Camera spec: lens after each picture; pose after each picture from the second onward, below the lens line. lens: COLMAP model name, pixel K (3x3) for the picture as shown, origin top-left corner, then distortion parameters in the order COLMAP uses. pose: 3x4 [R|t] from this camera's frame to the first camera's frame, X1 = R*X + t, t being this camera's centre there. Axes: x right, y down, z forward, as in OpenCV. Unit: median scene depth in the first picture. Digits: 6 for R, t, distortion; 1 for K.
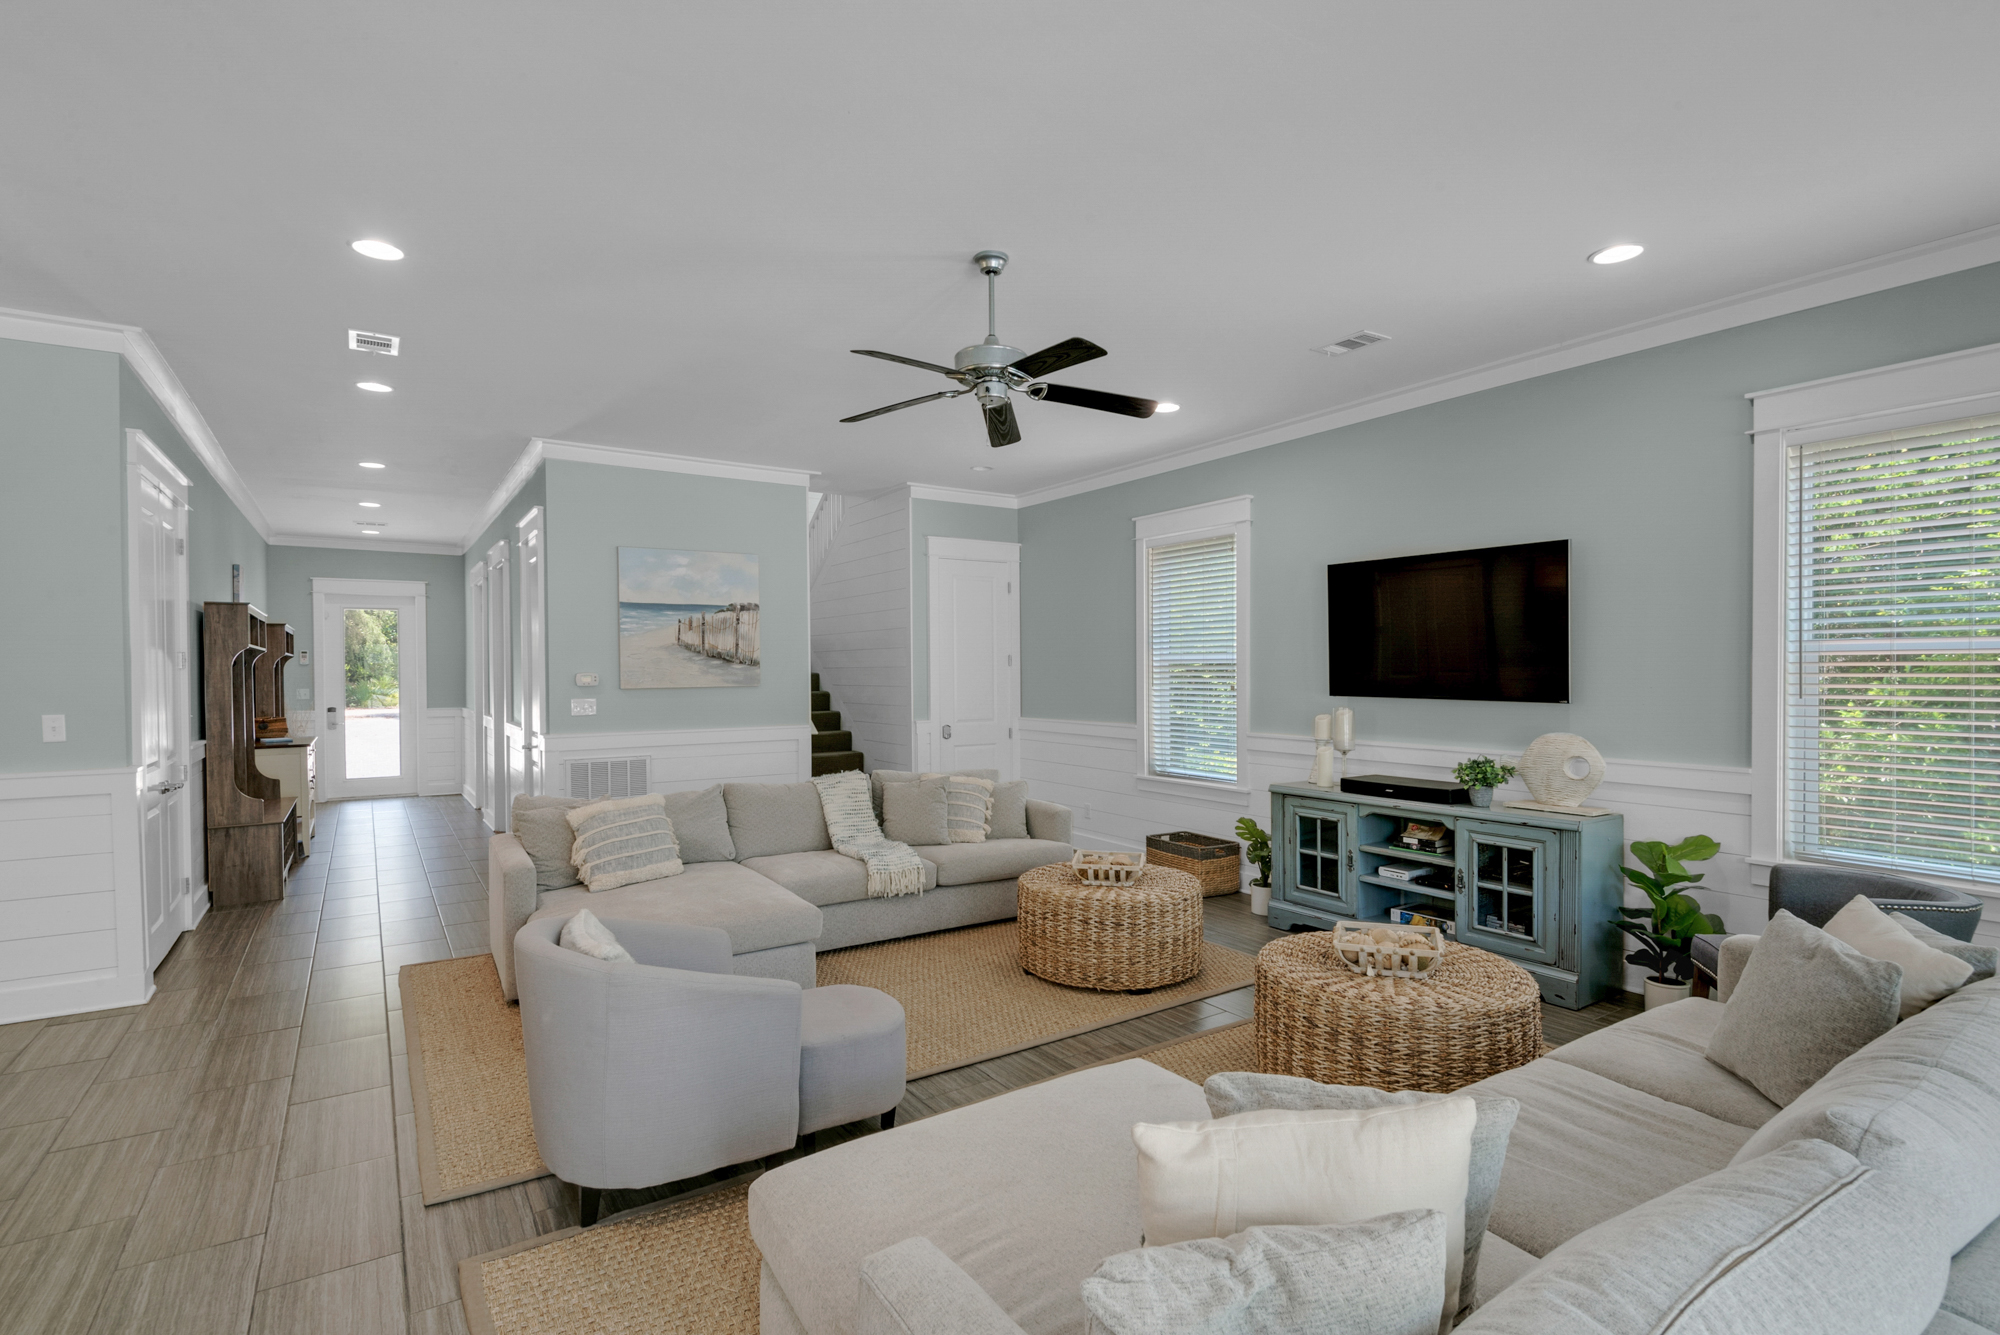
lens RADIAL K [[952.6, 0, 1000.0], [0, 952.6, 667.5], [0, 0, 1]] dist [0.021610, -0.012308]
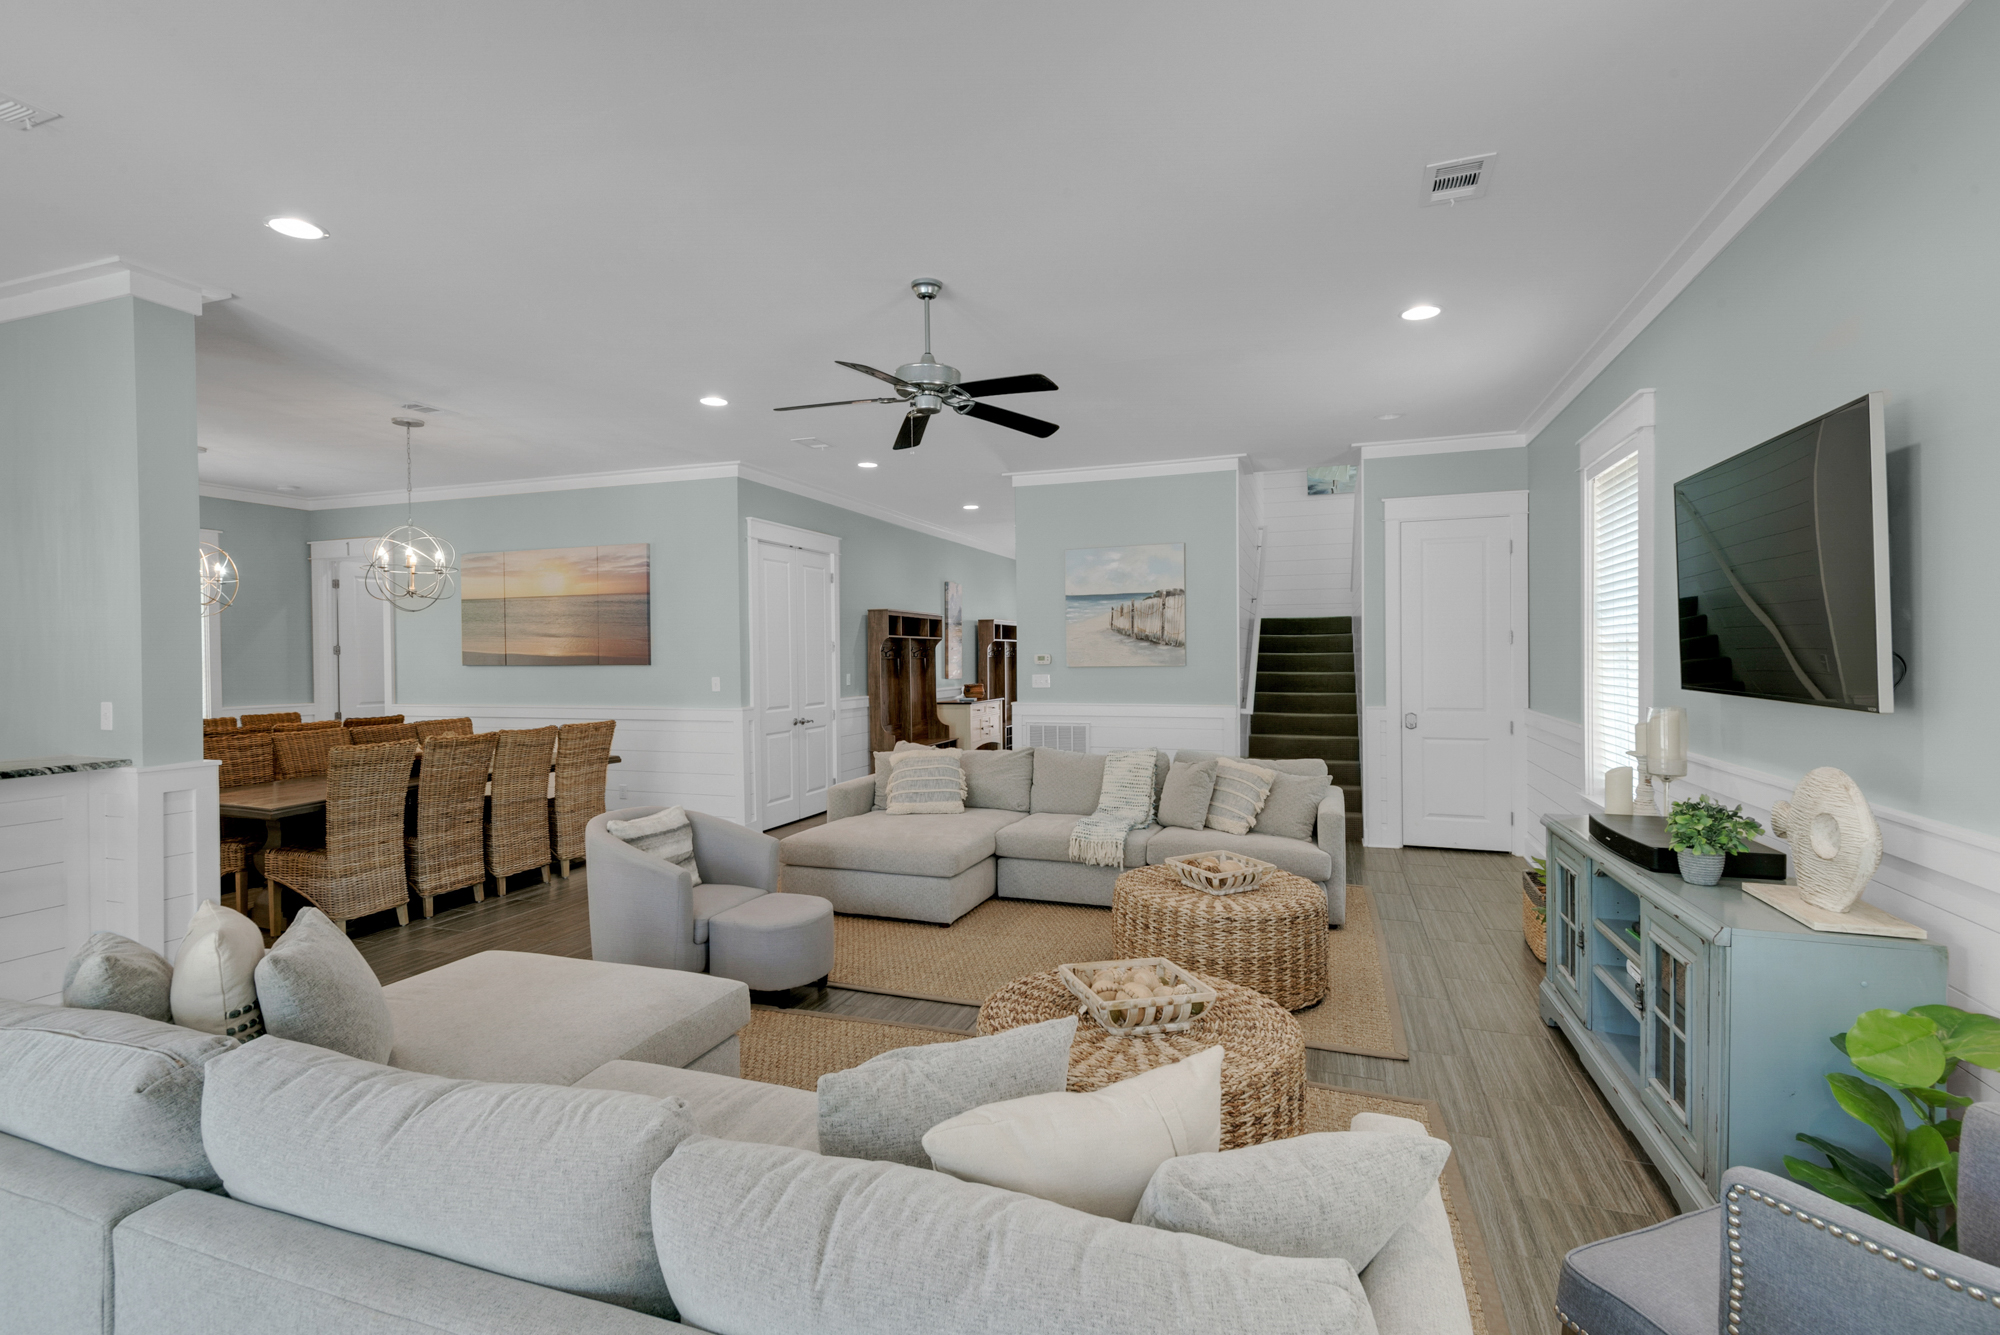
lens RADIAL K [[937.1, 0, 991.2], [0, 937.1, 657.2], [0, 0, 1]] dist [0.012960, -0.008390]
pose [[0.585811, 0.002951, -0.810442, 0.589870], [0.007190, 0.999935, 0.008838, -0.001426], [0.810416, -0.011004, 0.585752, 0.263246]]
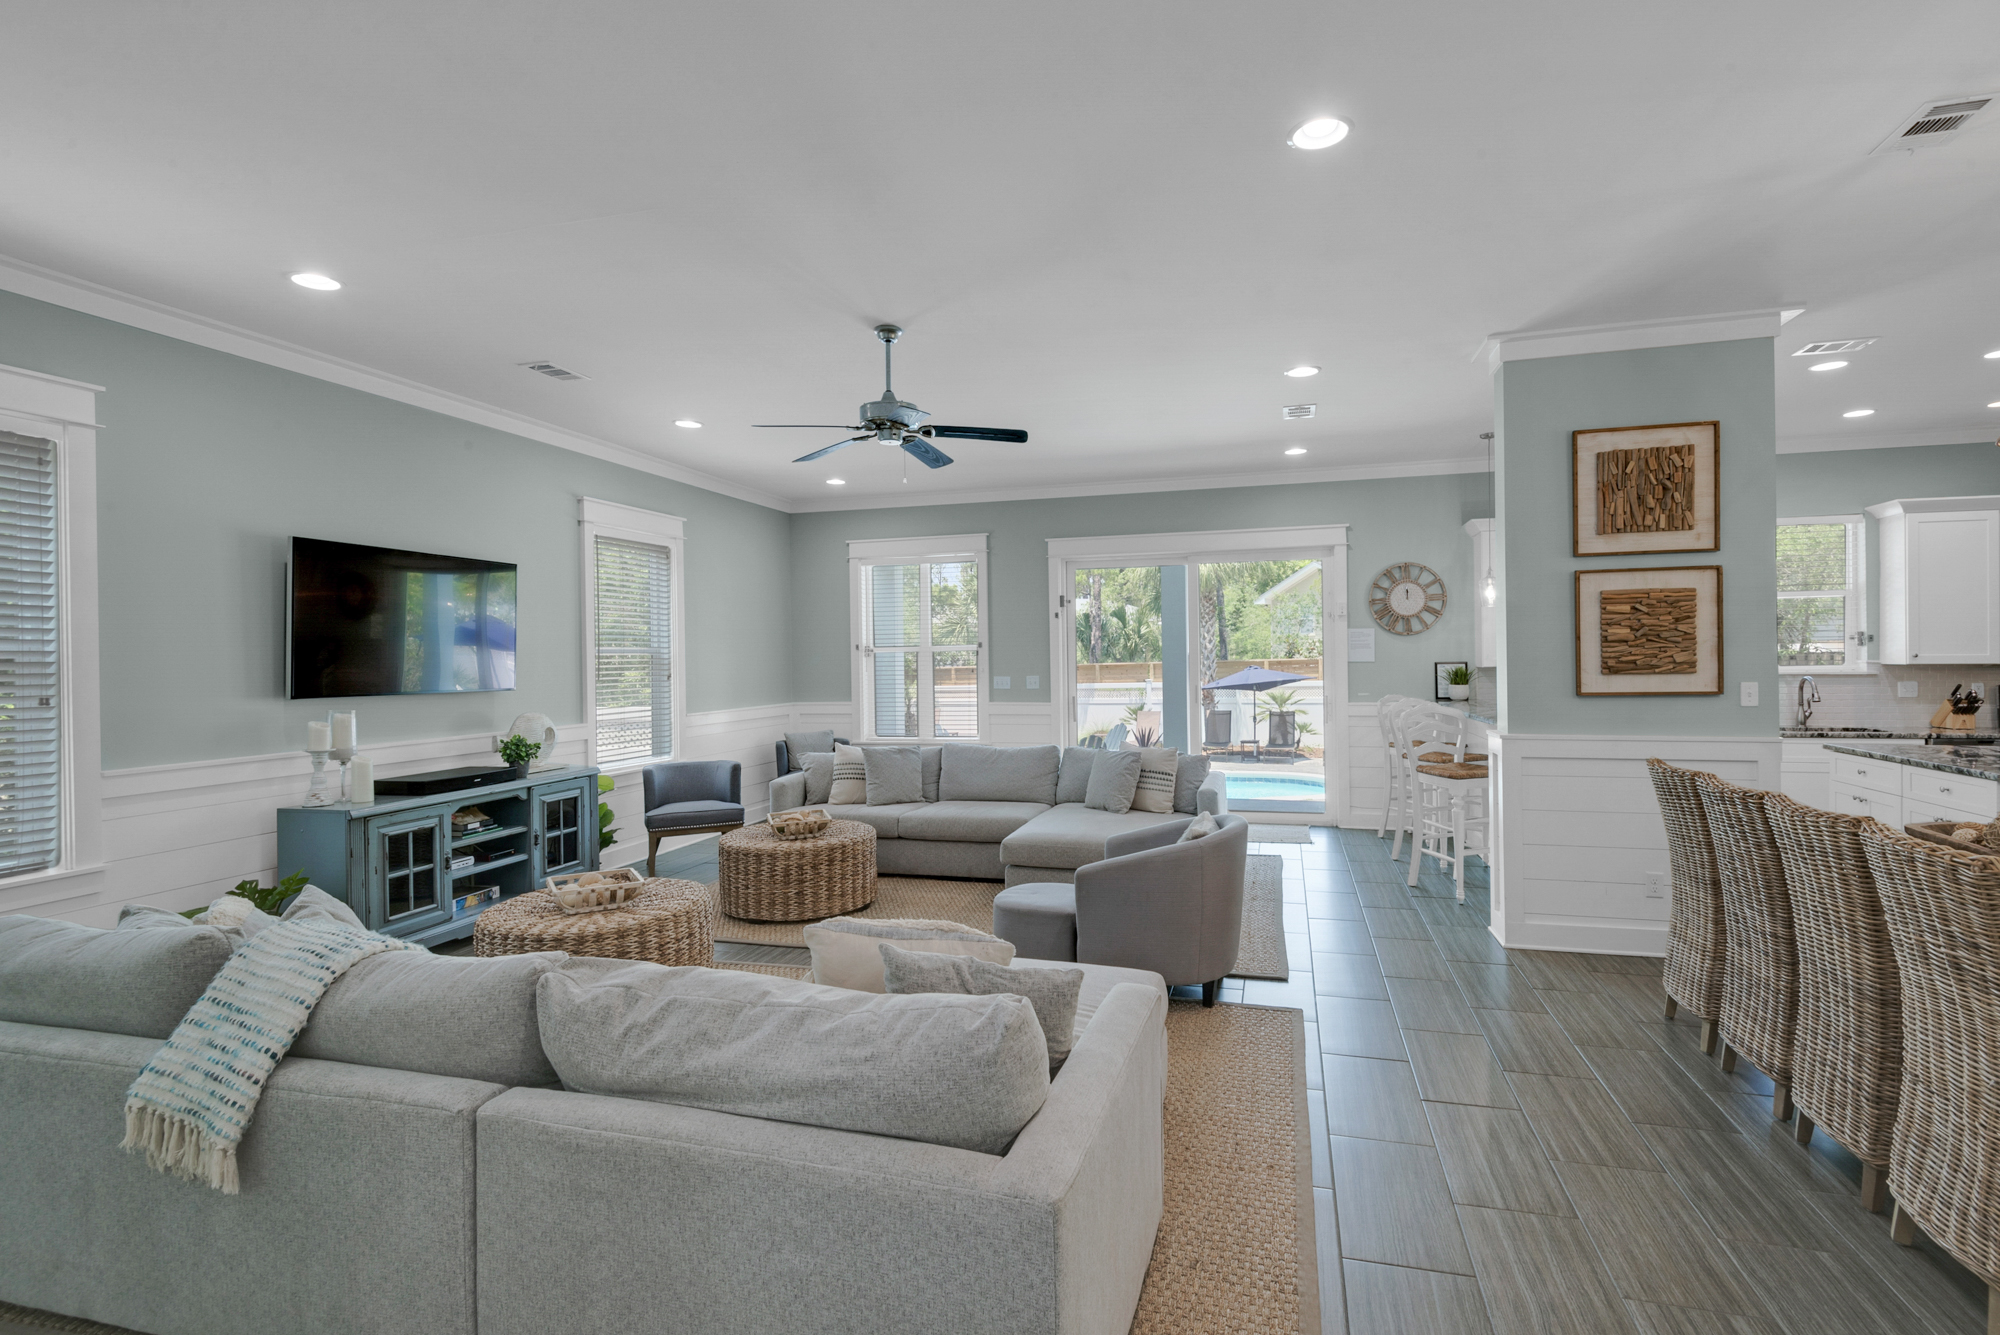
lens RADIAL K [[937.1, 0, 1014.9], [0, 937.1, 663.1], [0, 0, 1]] dist [0.012960, -0.008390]
pose [[-0.648792, 0.006942, 0.760934, -0.650272], [0.014332, 0.999892, 0.003099, 0.005690], [-0.760831, 0.012916, -0.648822, 1.054192]]
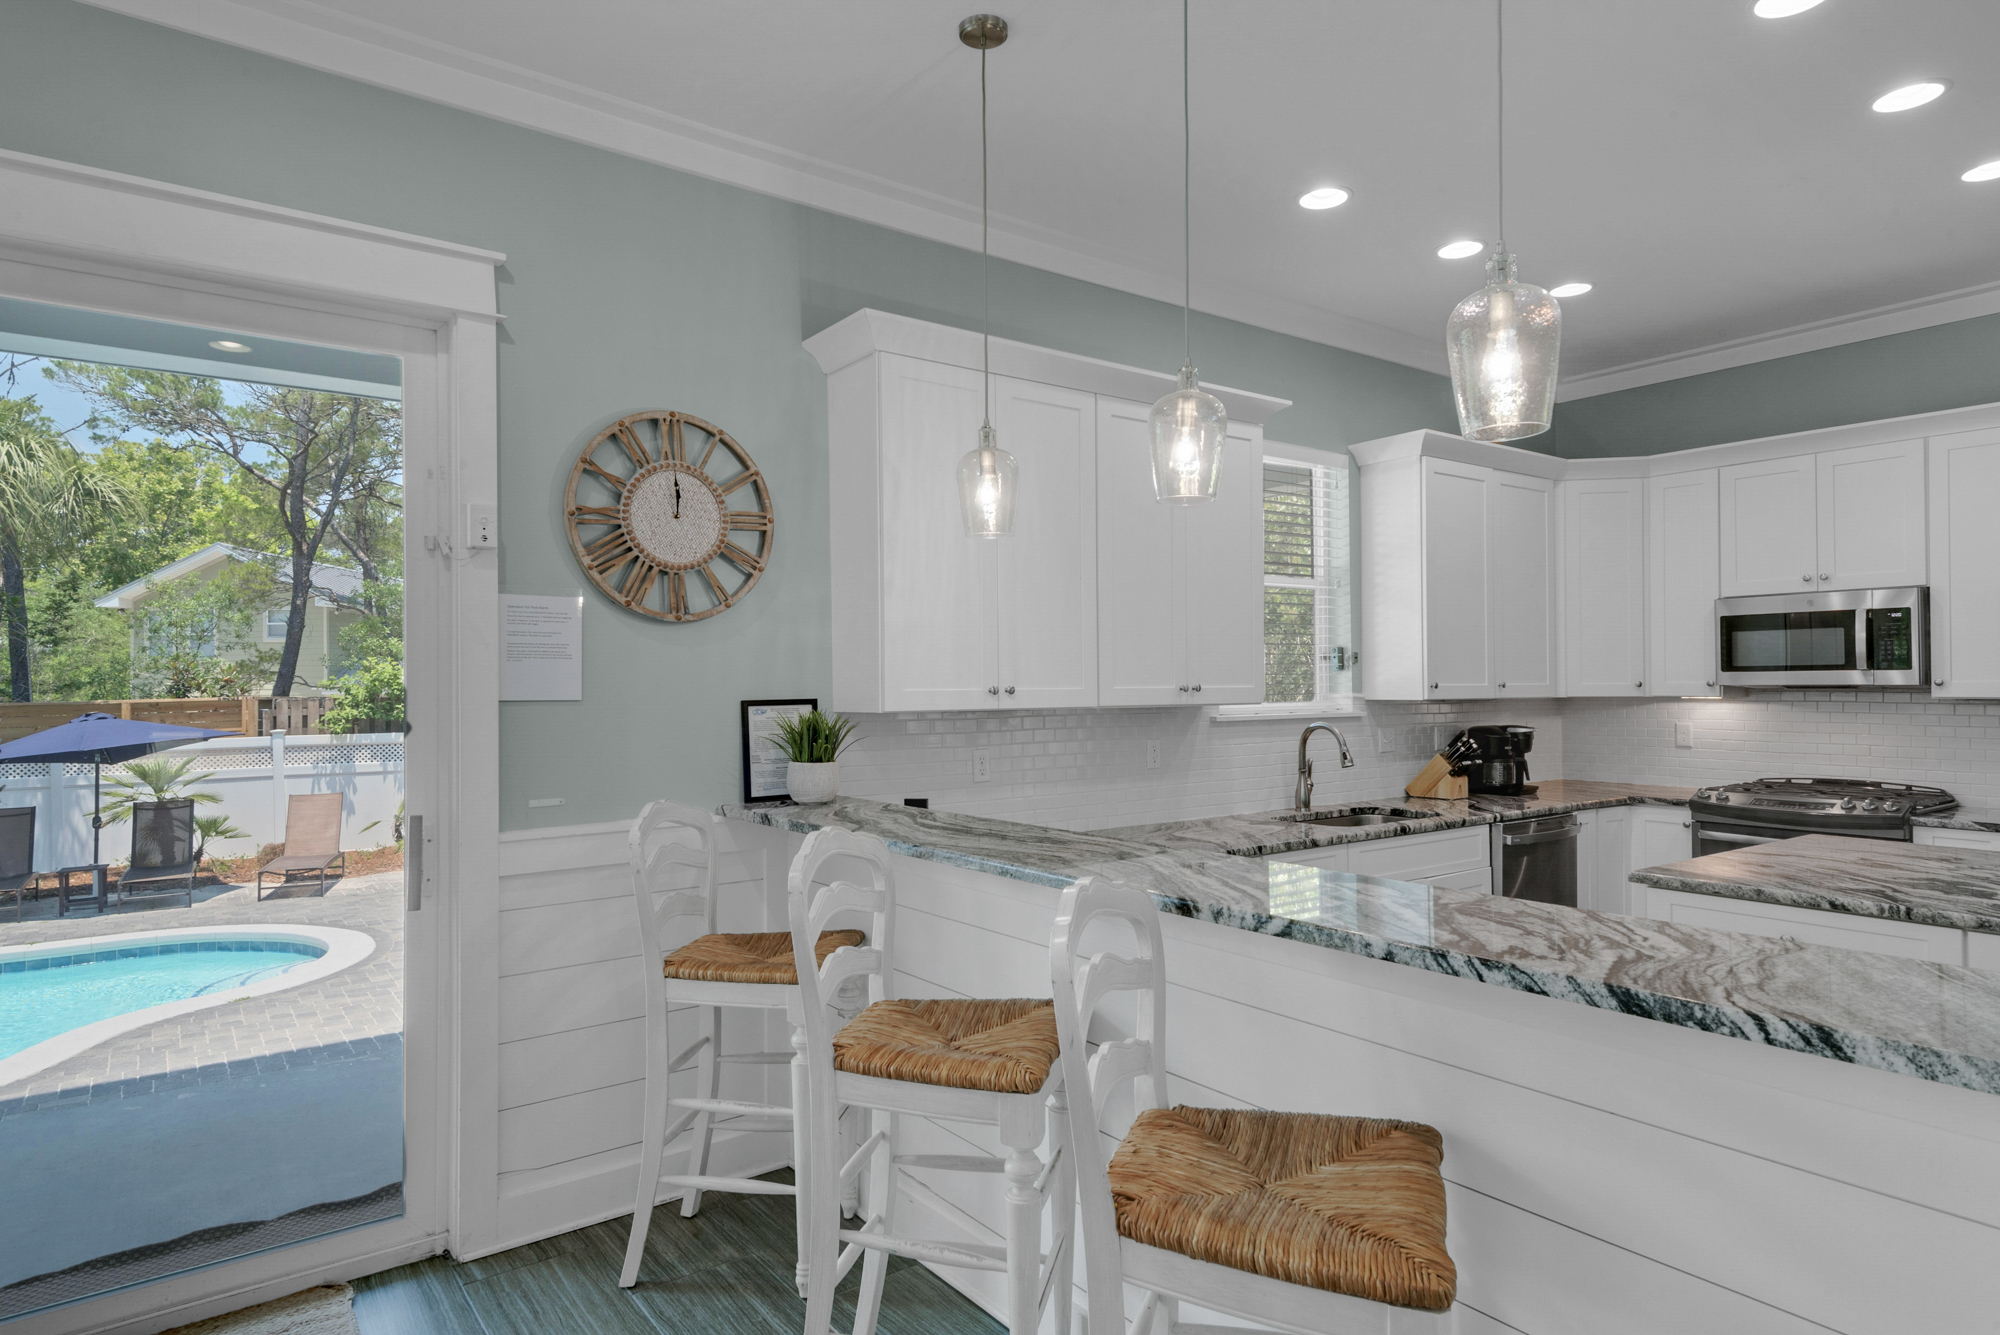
lens RADIAL K [[1148.6, 0, 1004.9], [0, 1148.6, 666.1], [0, 0, 1]] dist [0.036503, -0.001917]
pose [[-0.998833, 0.012209, -0.046728, -0.125035], [0.013012, 0.999772, -0.016916, 0.011324], [0.046511, -0.017505, -0.998764, 0.325388]]
